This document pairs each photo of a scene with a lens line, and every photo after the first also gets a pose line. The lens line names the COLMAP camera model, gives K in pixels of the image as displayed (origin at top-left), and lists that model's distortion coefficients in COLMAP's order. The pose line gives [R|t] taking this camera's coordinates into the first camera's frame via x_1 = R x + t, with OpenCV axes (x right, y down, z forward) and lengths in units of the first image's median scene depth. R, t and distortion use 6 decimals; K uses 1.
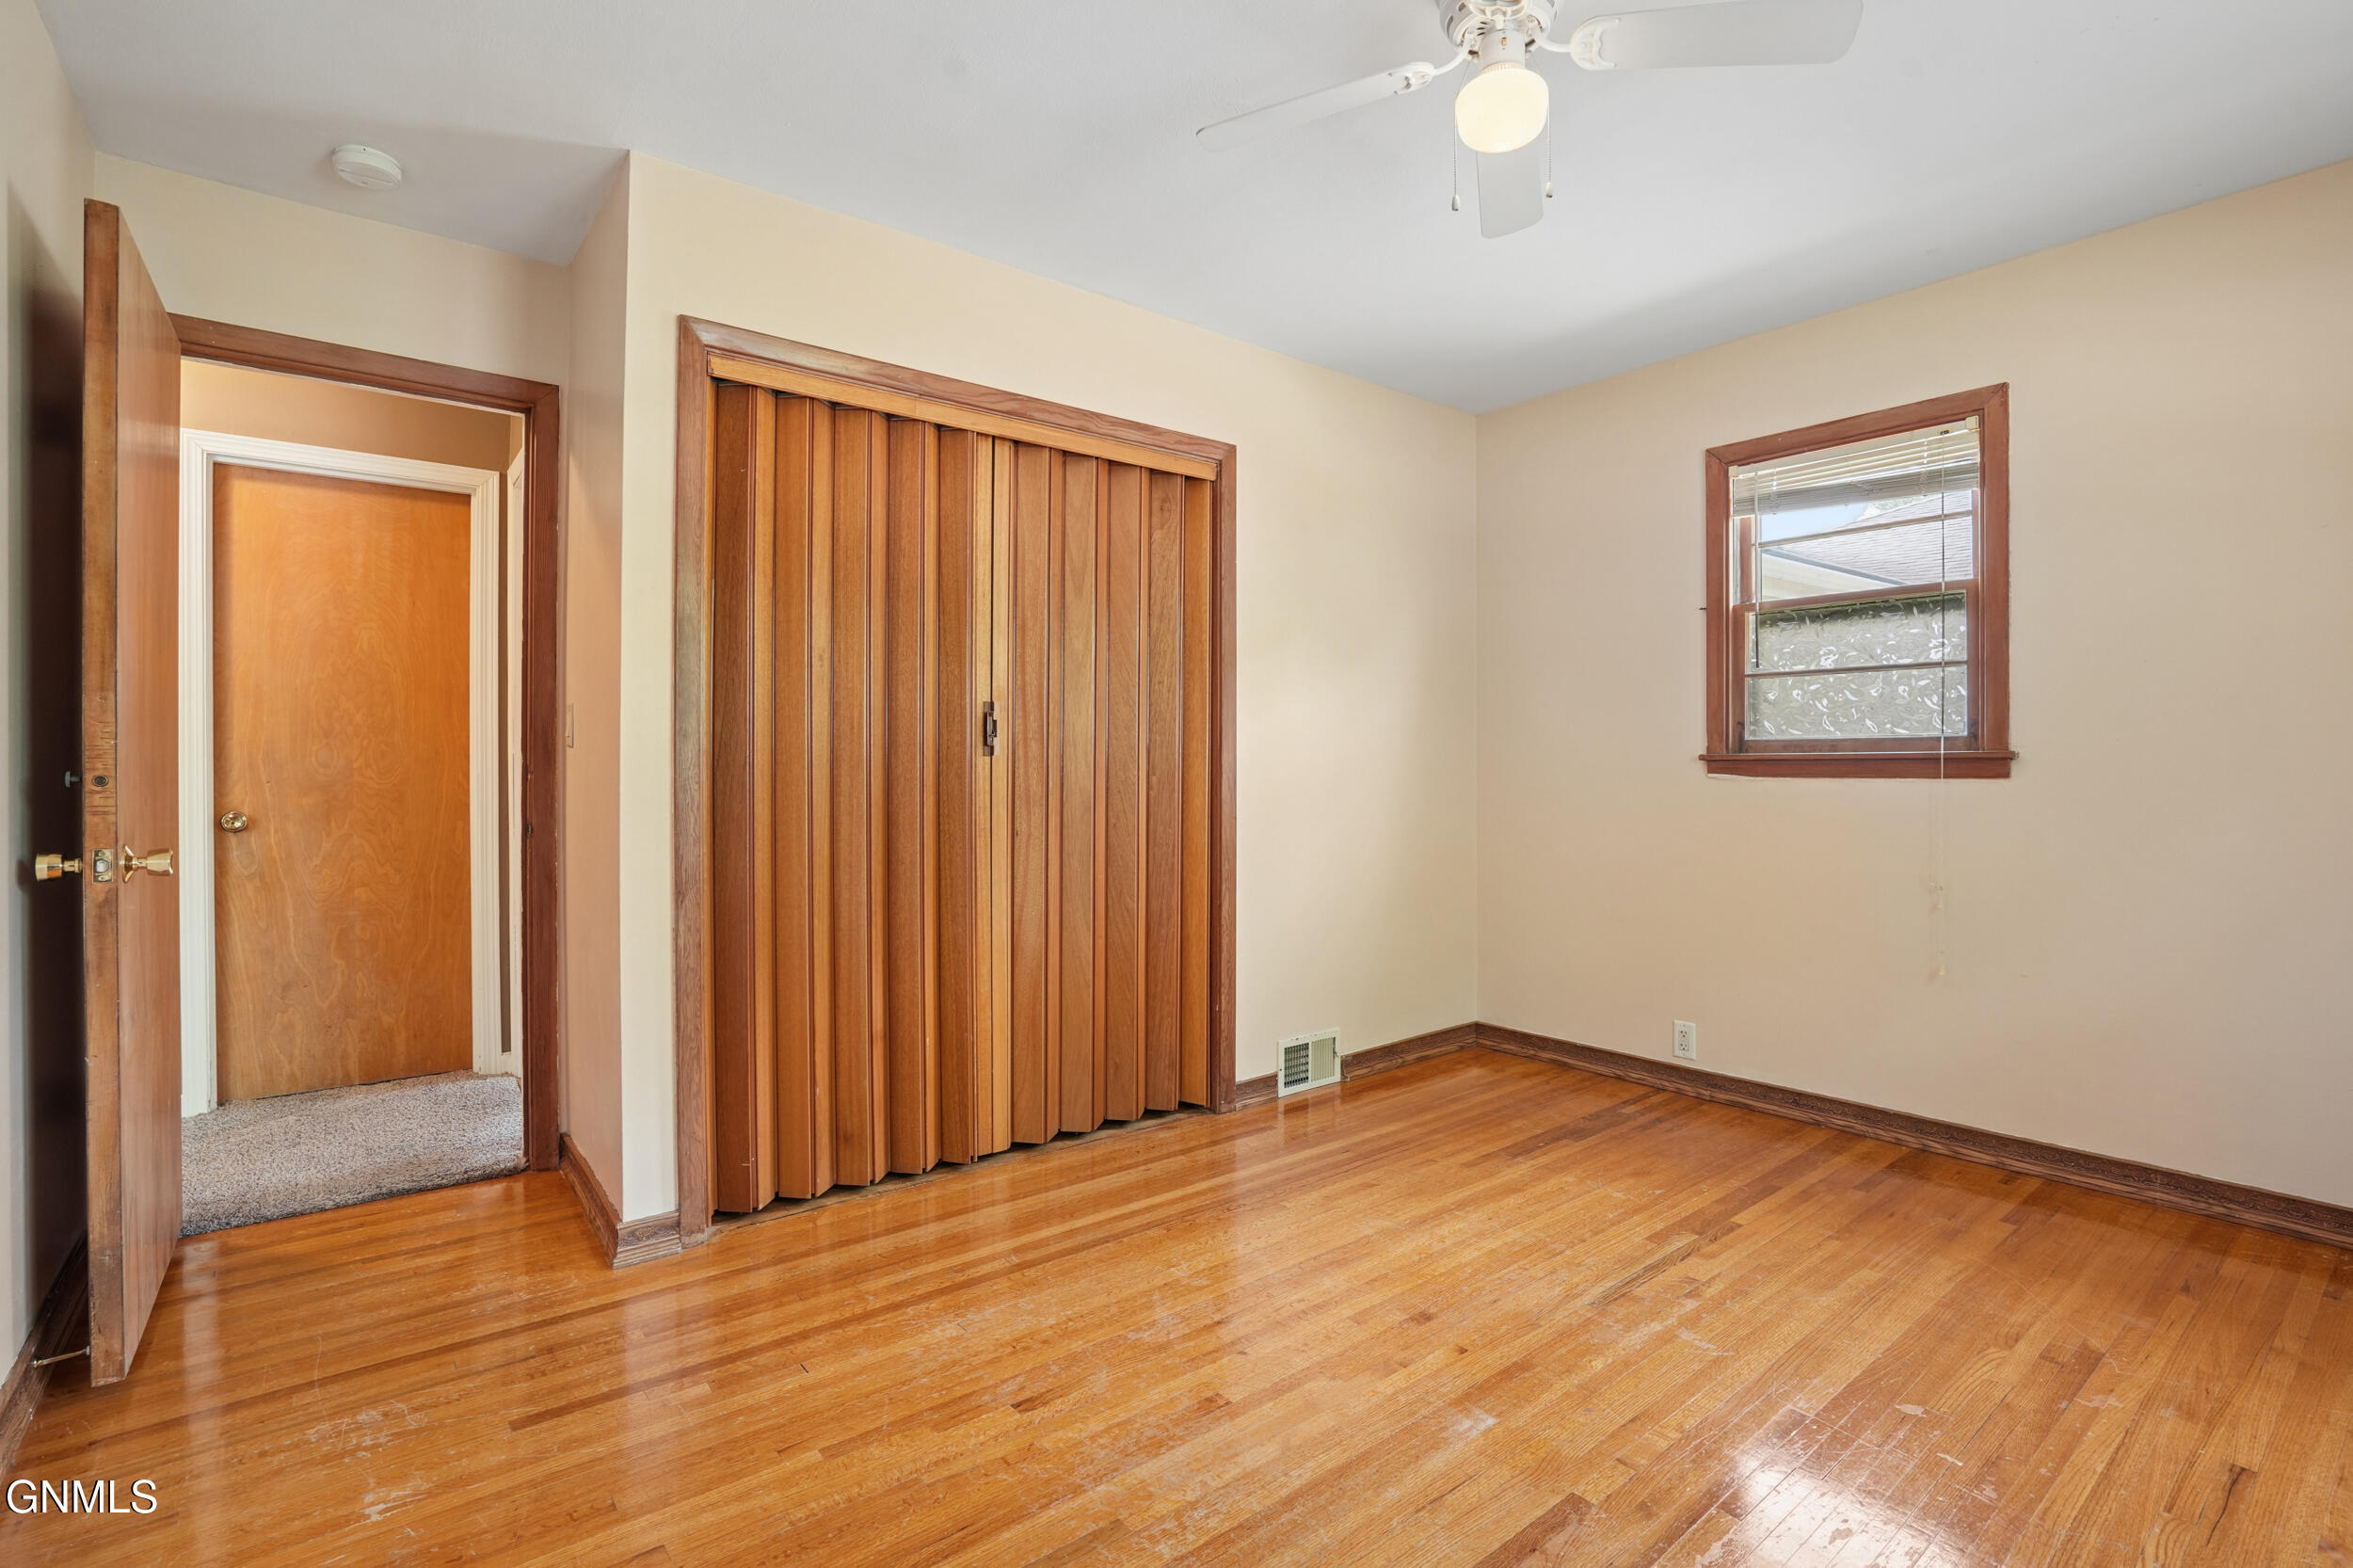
lens RADIAL K [[1099.3, 0, 1187.6], [0, 1099.3, 772.3], [0, 0, 1]] dist [-0.040866, 0.013071]
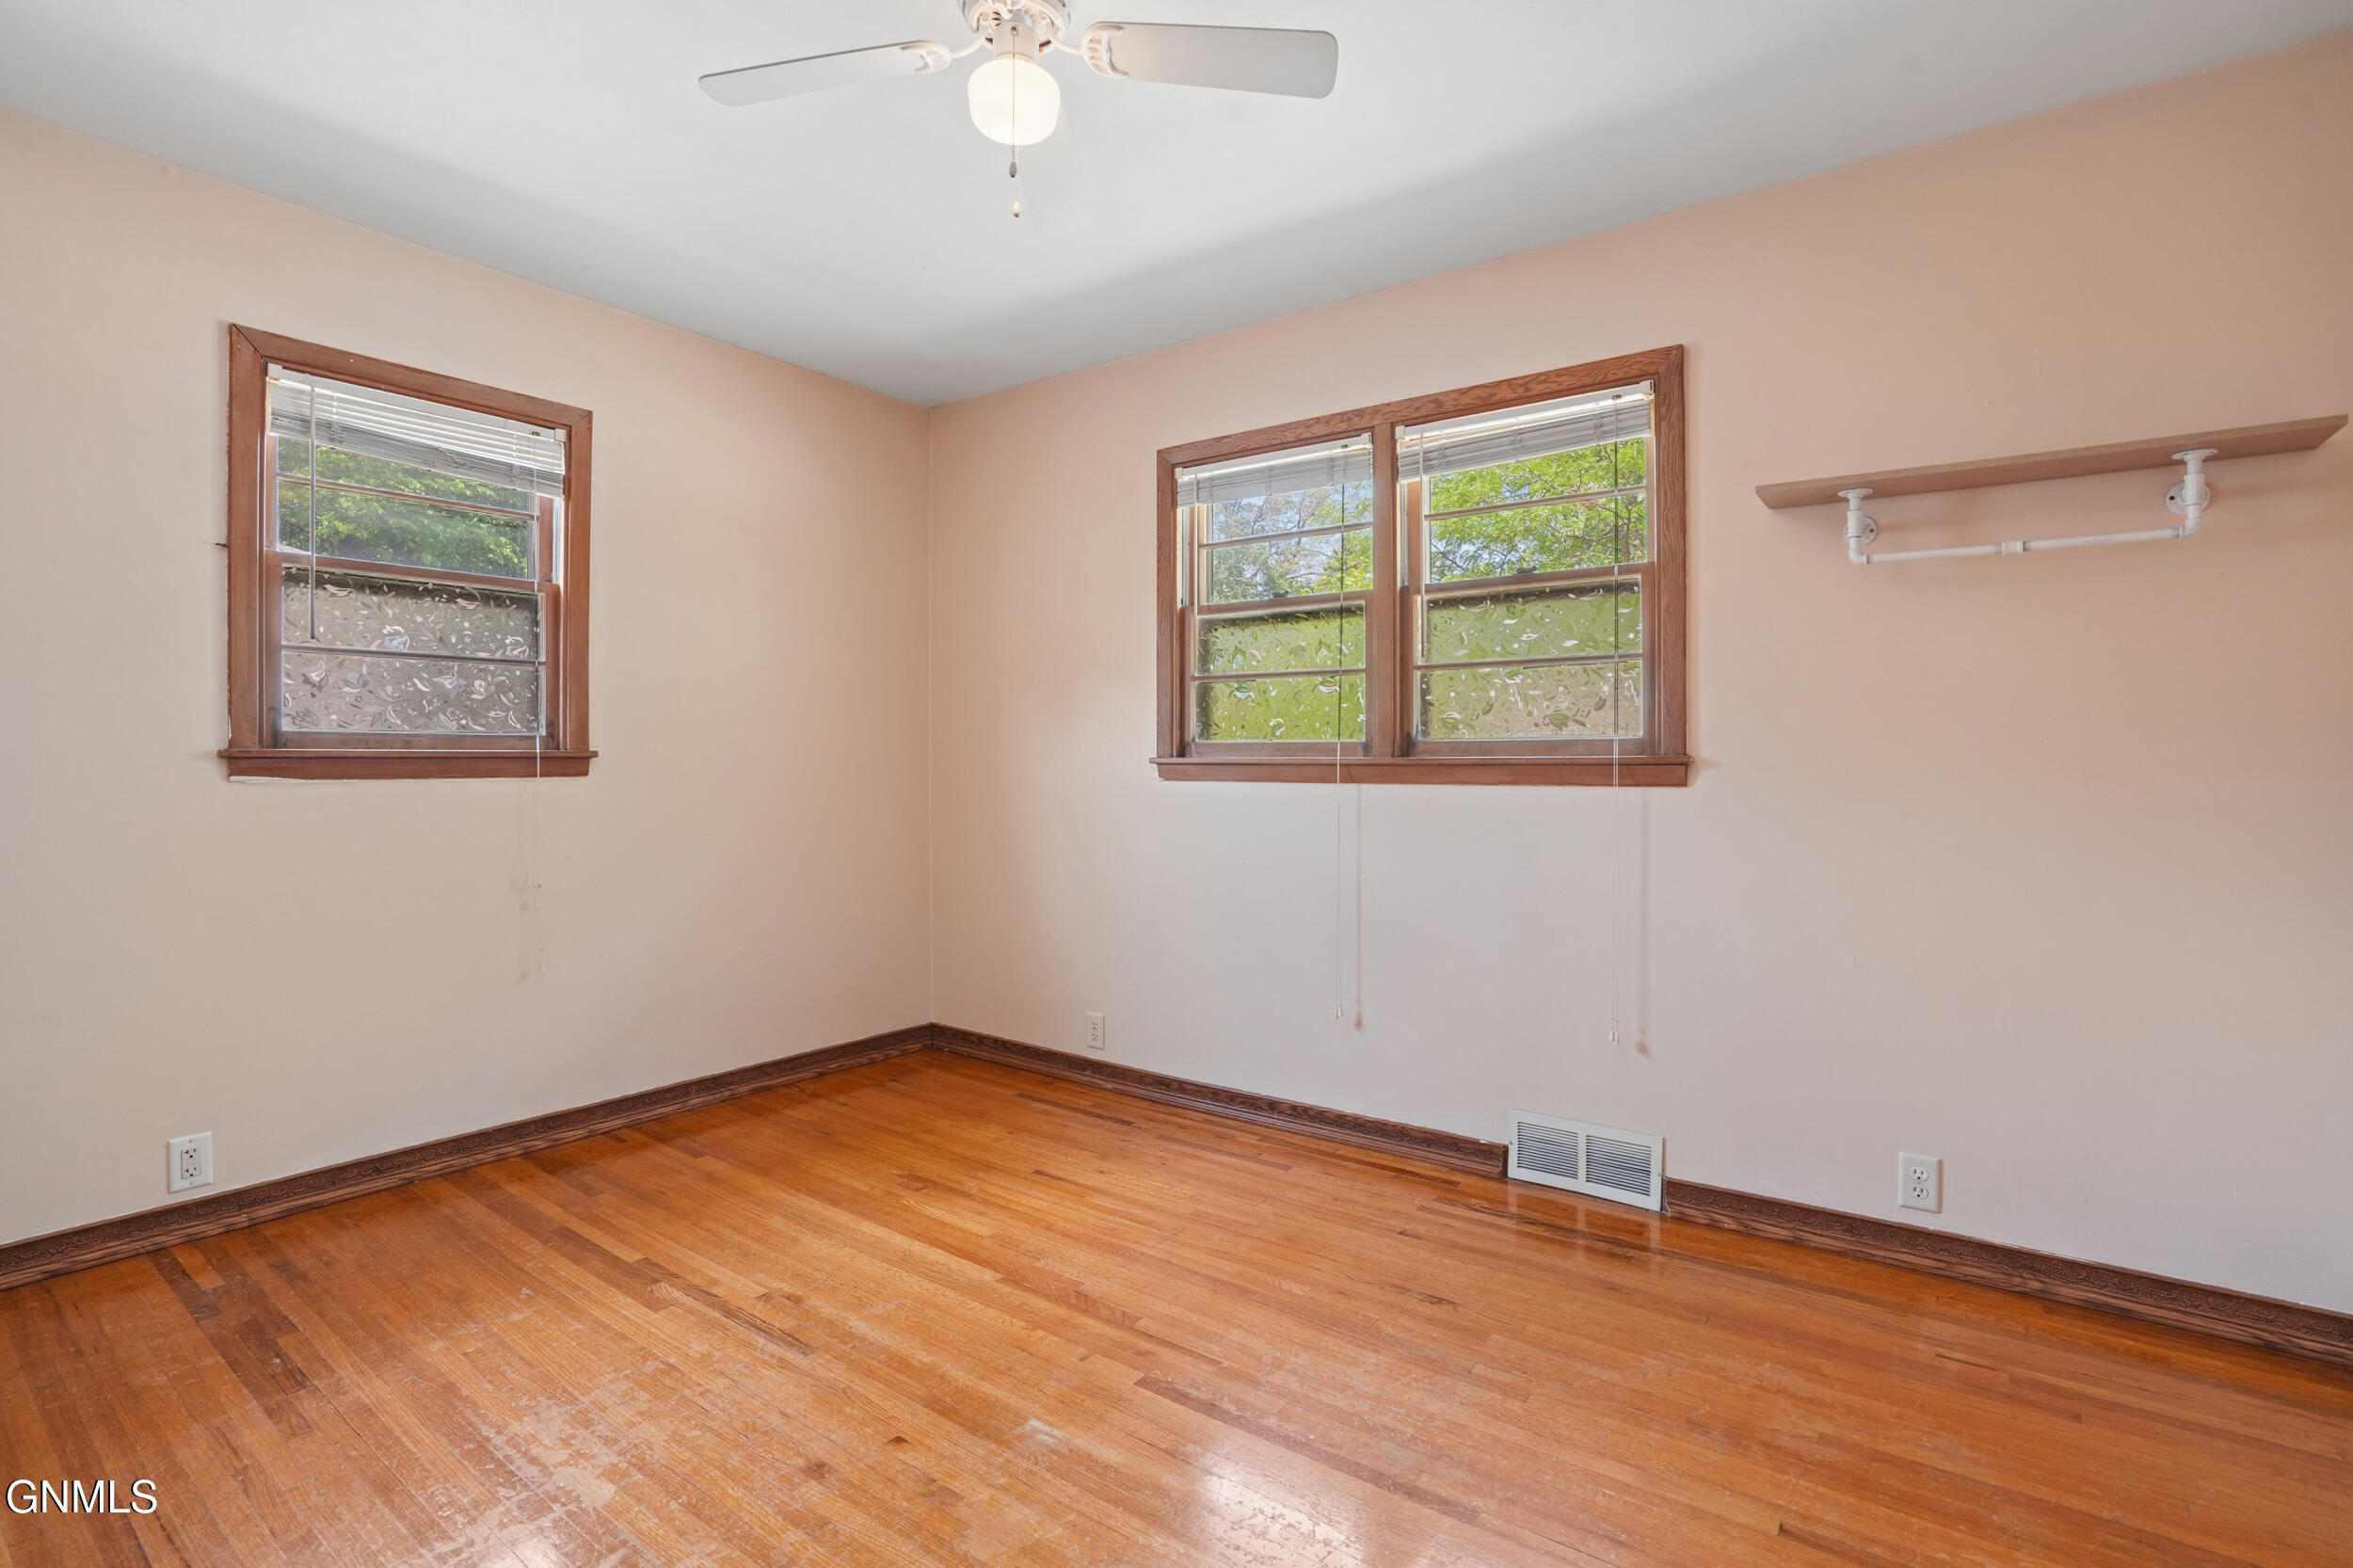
lens RADIAL K [[1099.3, 0, 1185.5], [0, 1099.3, 773.2], [0, 0, 1]] dist [-0.040866, 0.013071]
pose [[-0.261171, -0.012150, 0.965216, -0.429494], [0.004348, 0.999896, 0.013763, -0.009324], [-0.965283, 0.007791, -0.261091, 0.671931]]
